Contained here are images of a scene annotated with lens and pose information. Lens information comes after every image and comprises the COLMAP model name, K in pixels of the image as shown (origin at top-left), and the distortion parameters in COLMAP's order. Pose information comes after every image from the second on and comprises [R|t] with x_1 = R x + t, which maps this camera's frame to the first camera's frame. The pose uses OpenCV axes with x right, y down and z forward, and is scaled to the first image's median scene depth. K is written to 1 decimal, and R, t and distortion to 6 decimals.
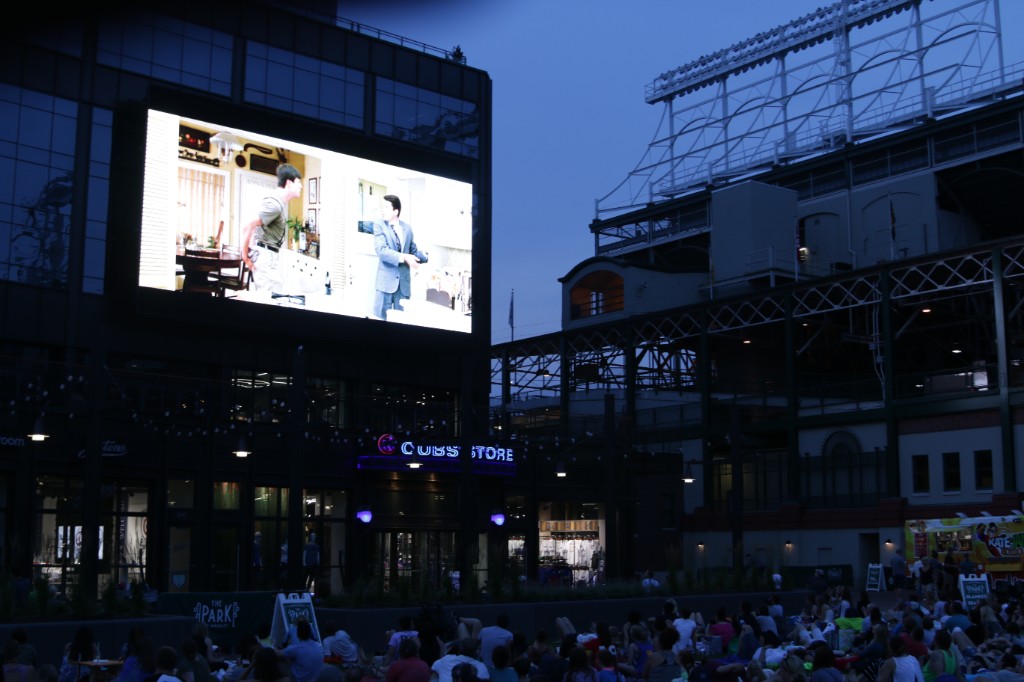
lens RADIAL K [[1297.7, 0, 509.2], [0, 1297.7, 352.1], [0, 0, 1]] dist [-0.148670, 0.000000]
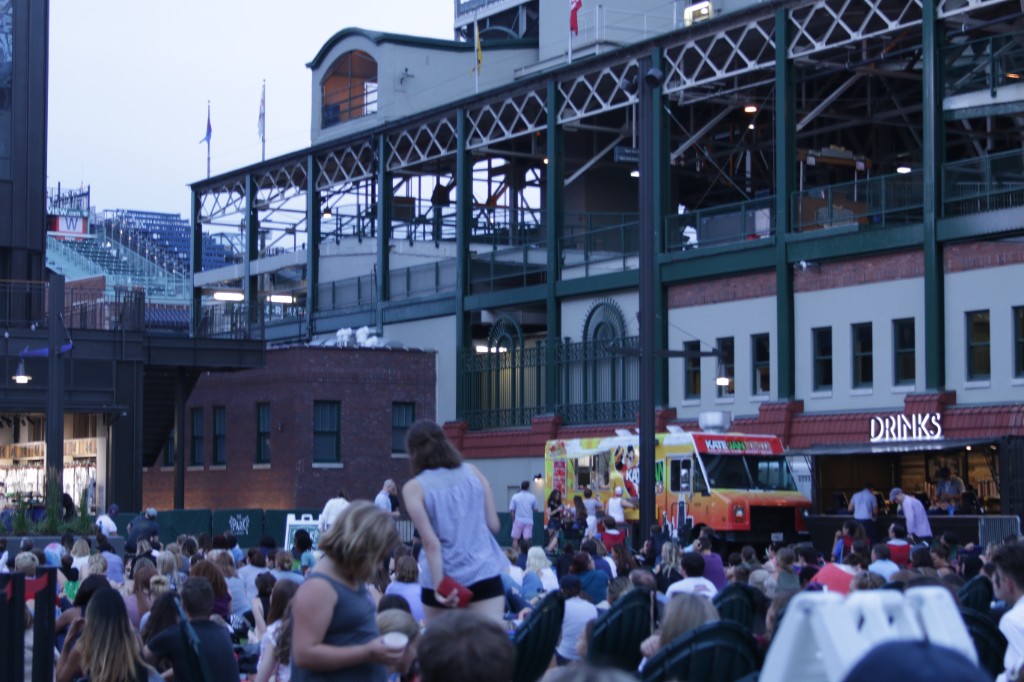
lens RADIAL K [[2235.8, 0, 511.8], [0, 2235.8, 364.8], [0, 0, 1]] dist [0.043444, 0.000000]
pose [[0.993899, -0.006680, -0.110095, 0.343925], [0.016607, 0.995849, 0.089496, -0.008259], [0.109040, -0.090778, 0.989884, -0.110324]]
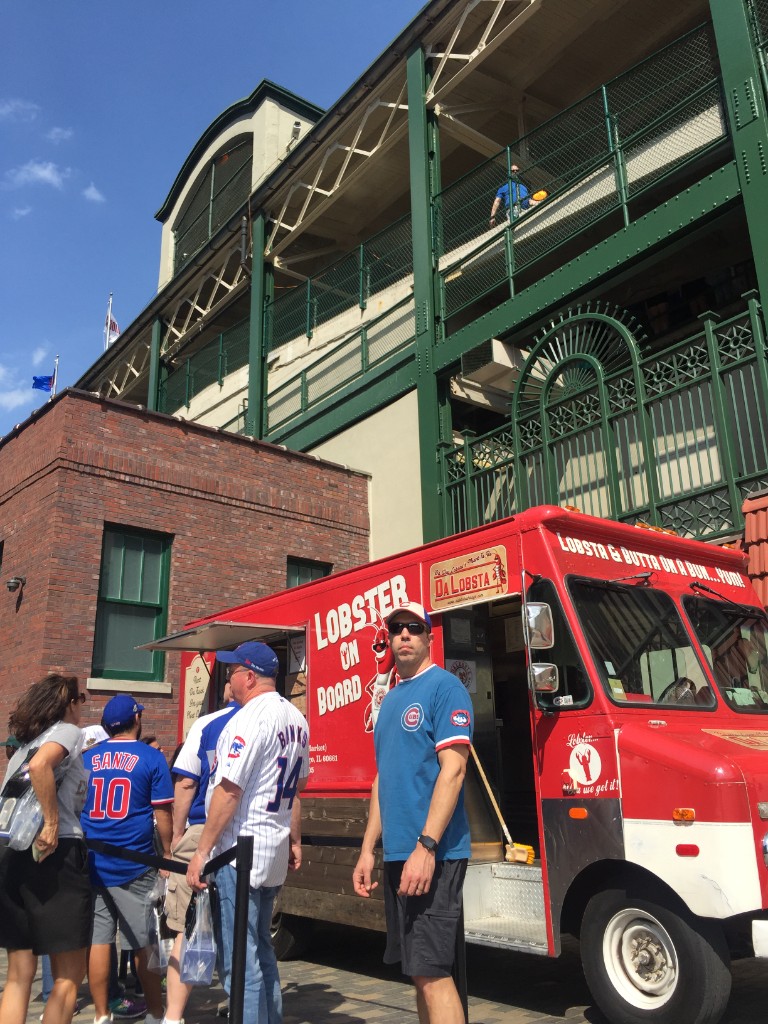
lens RADIAL K [[870.7, 0, 388.6], [0, 870.7, 513.5], [0, 0, 1]] dist [0.067337, -0.085323]
pose [[0.999352, -0.018831, 0.030682, 0.155583], [0.023324, 0.987894, -0.153368, 0.151097], [-0.027423, 0.153984, 0.987693, 0.910855]]
